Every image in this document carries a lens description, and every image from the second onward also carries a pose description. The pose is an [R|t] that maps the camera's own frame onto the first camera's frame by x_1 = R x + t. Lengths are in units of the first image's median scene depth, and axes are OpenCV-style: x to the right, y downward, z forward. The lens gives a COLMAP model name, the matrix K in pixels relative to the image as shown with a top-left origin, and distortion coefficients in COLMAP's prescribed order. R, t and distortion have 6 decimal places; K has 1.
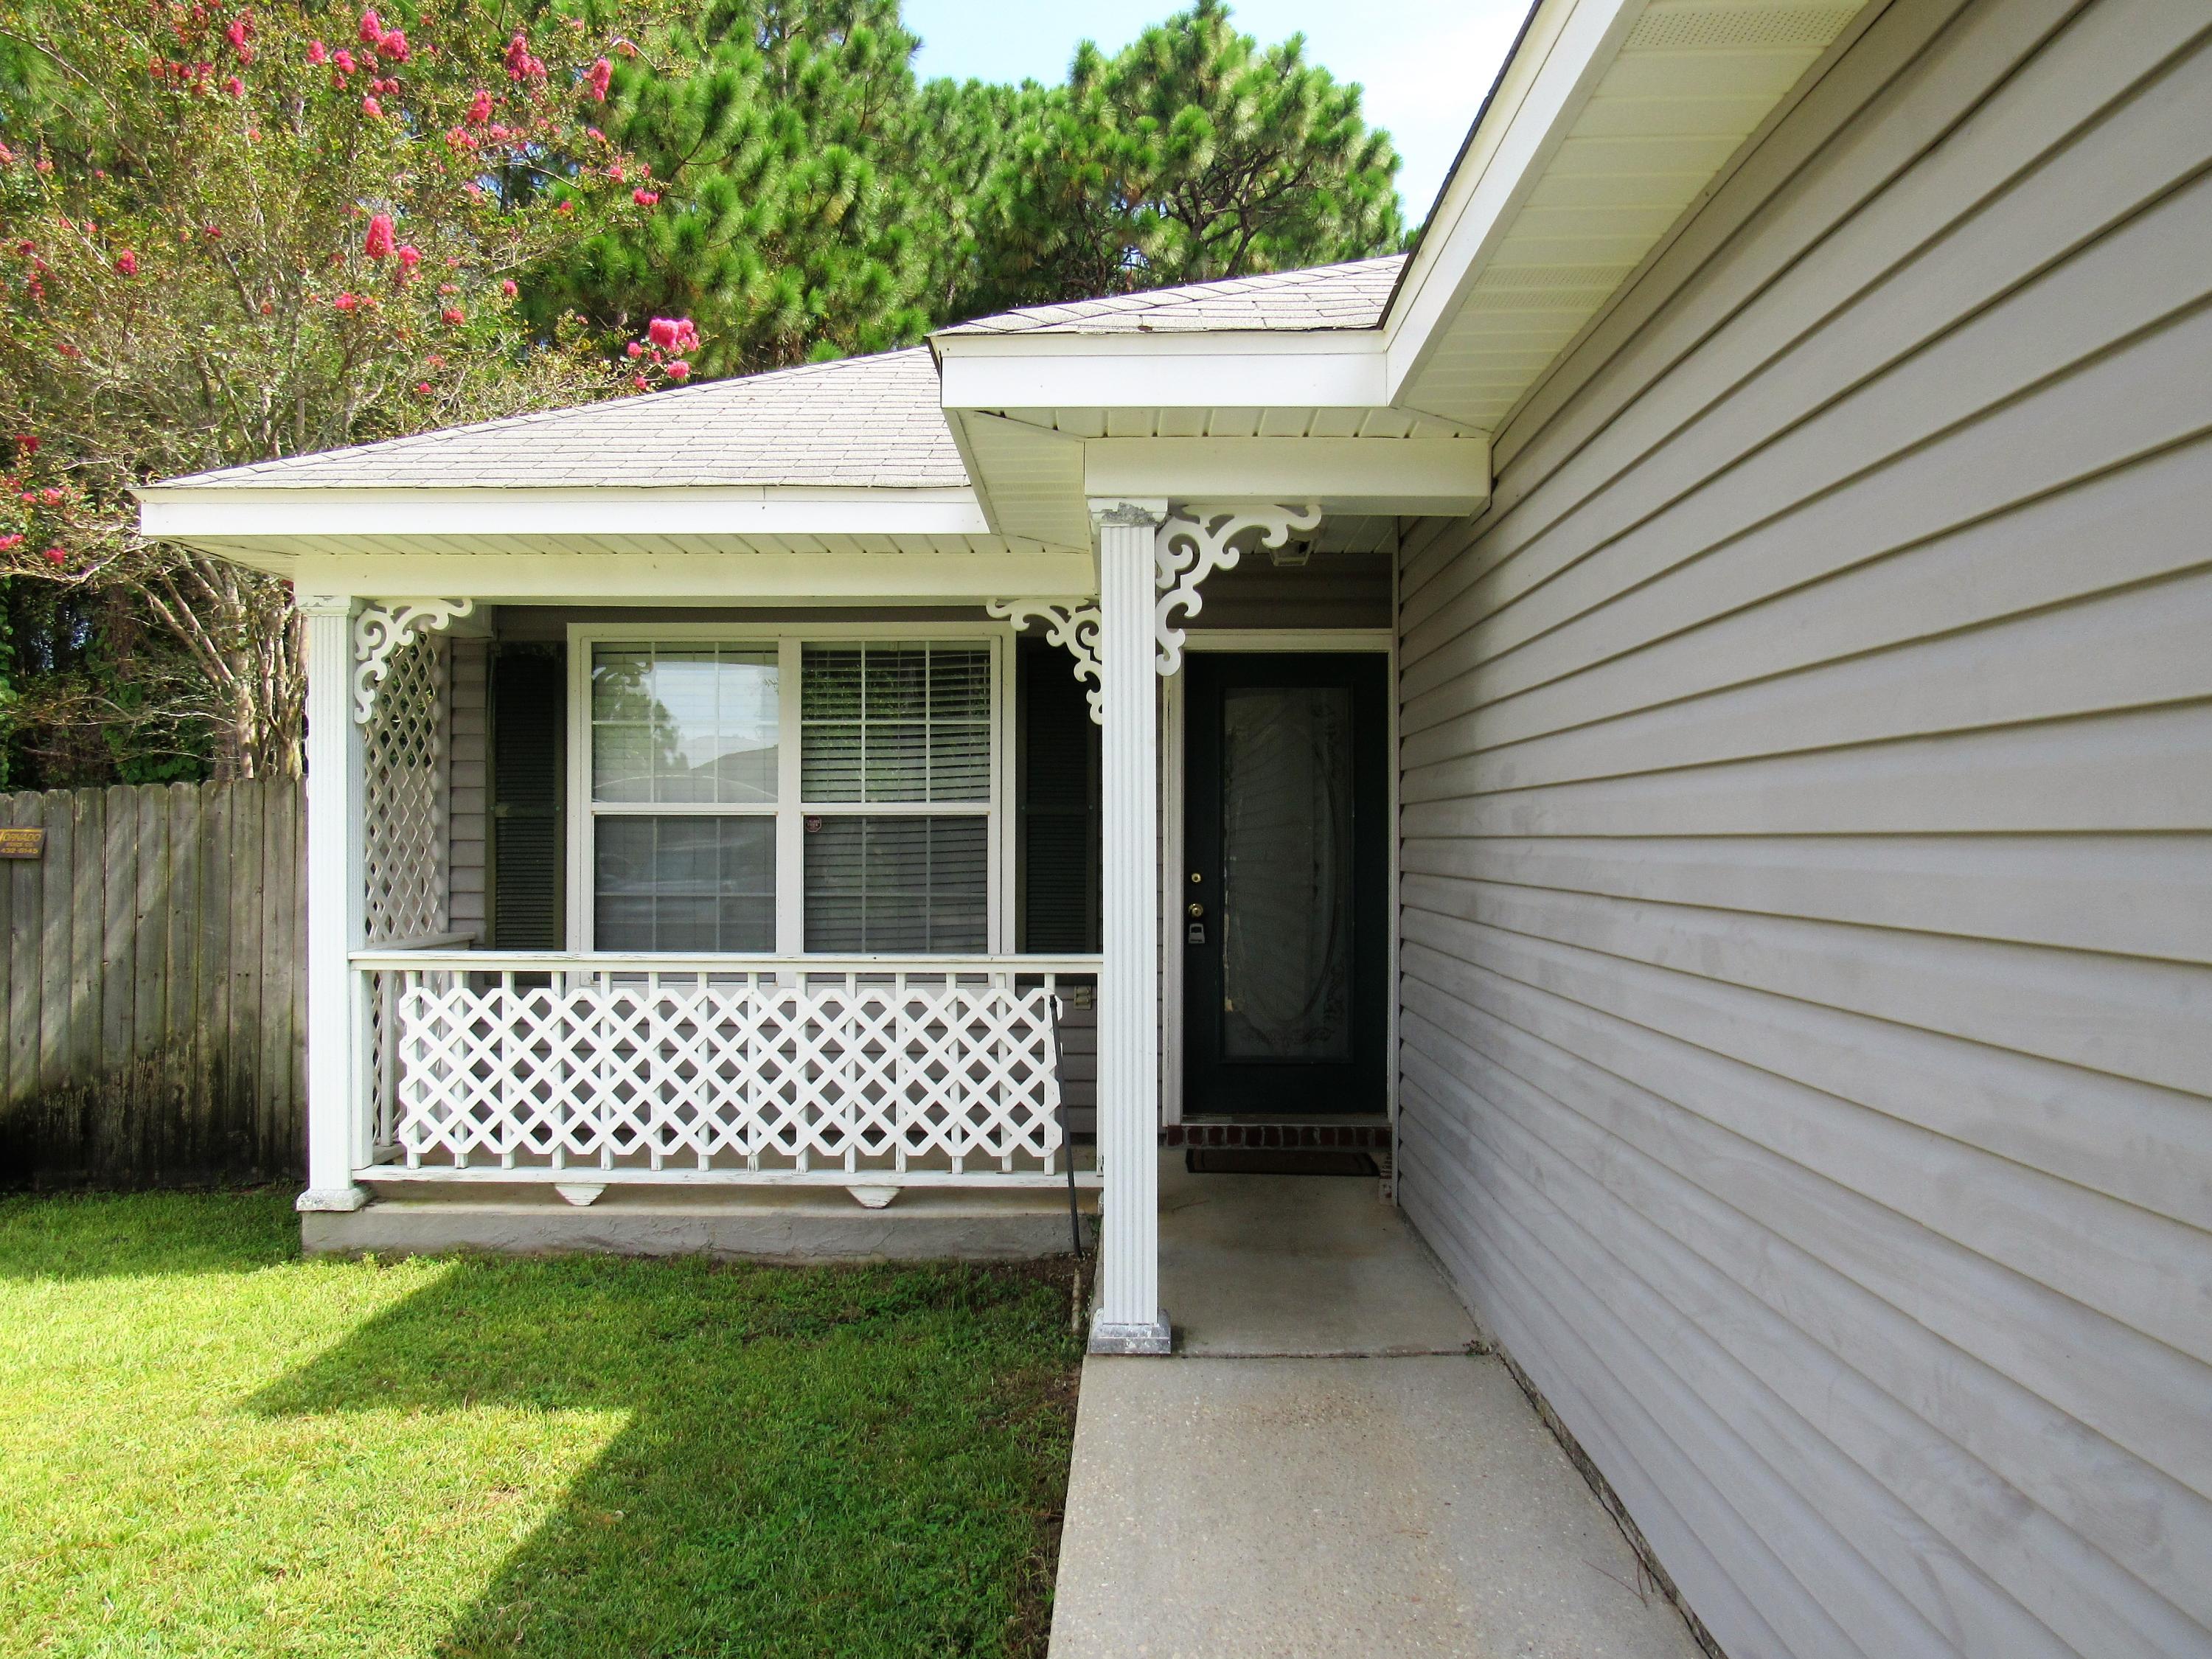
lens RADIAL K [[1583.7, 0, 1106.0], [0, 1583.7, 829.5], [0, 0, 1]] dist [-0.011999, -0.004489]
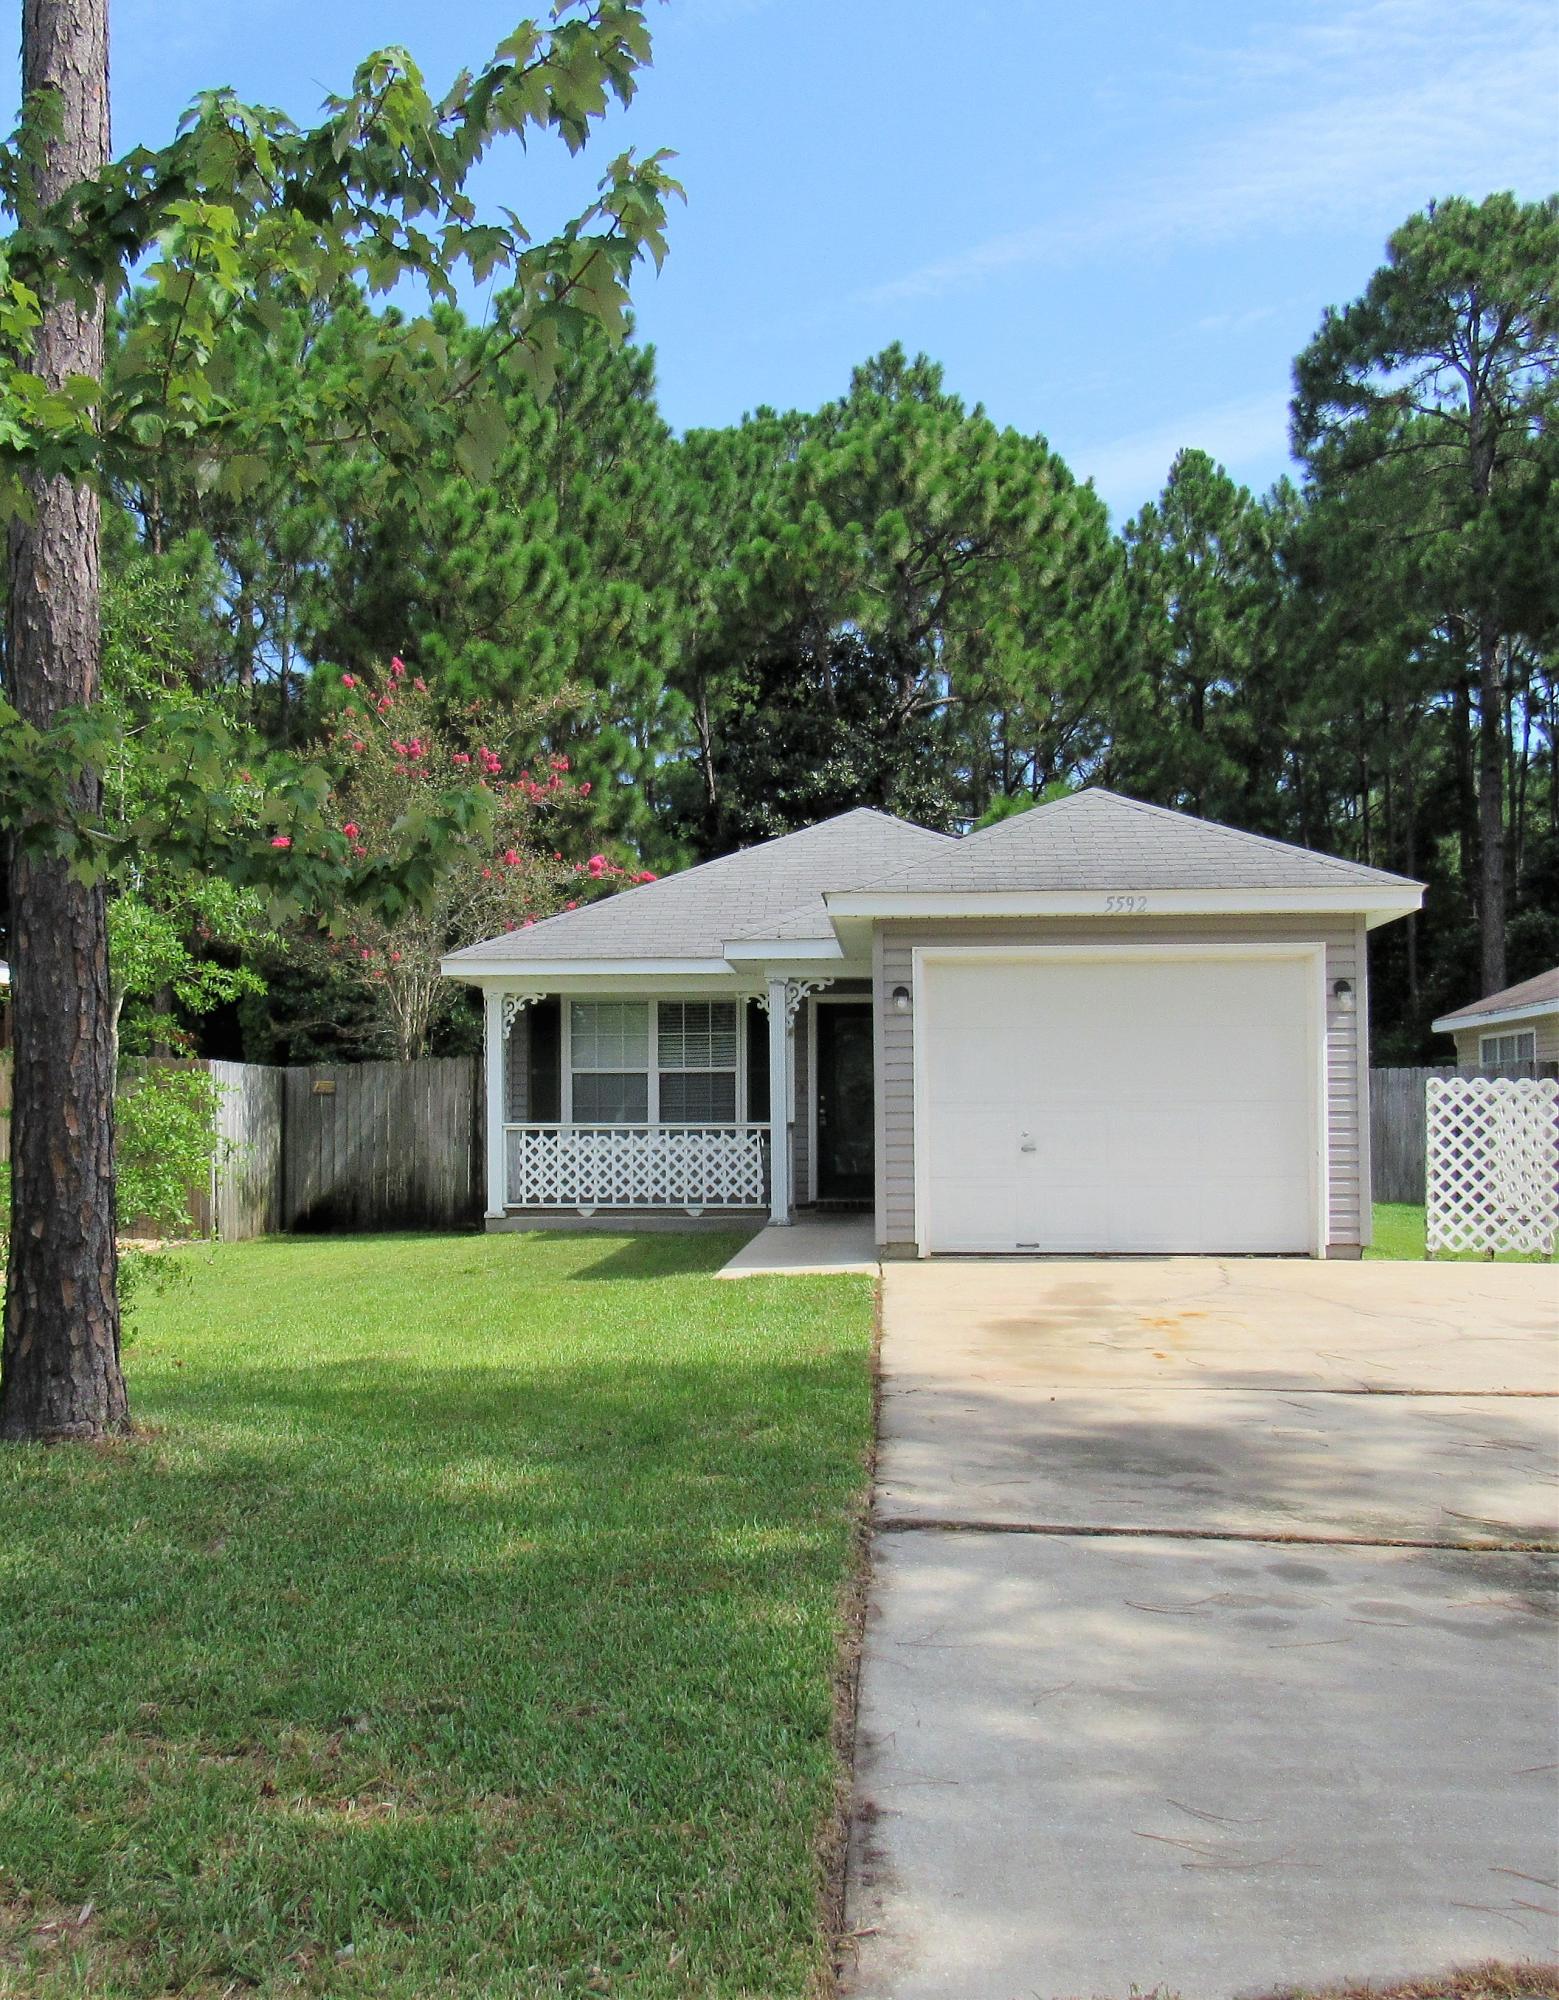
lens RADIAL K [[1989.0, 0, 738.7], [0, 1989.0, 1049.2], [0, 0, 1]] dist [-0.001129, -0.132987]
pose [[0.997647, -0.007468, -0.068149, 0.161813], [0.005506, 0.999566, -0.028936, 0.051551], [0.068335, 0.028493, 0.997255, -2.388576]]
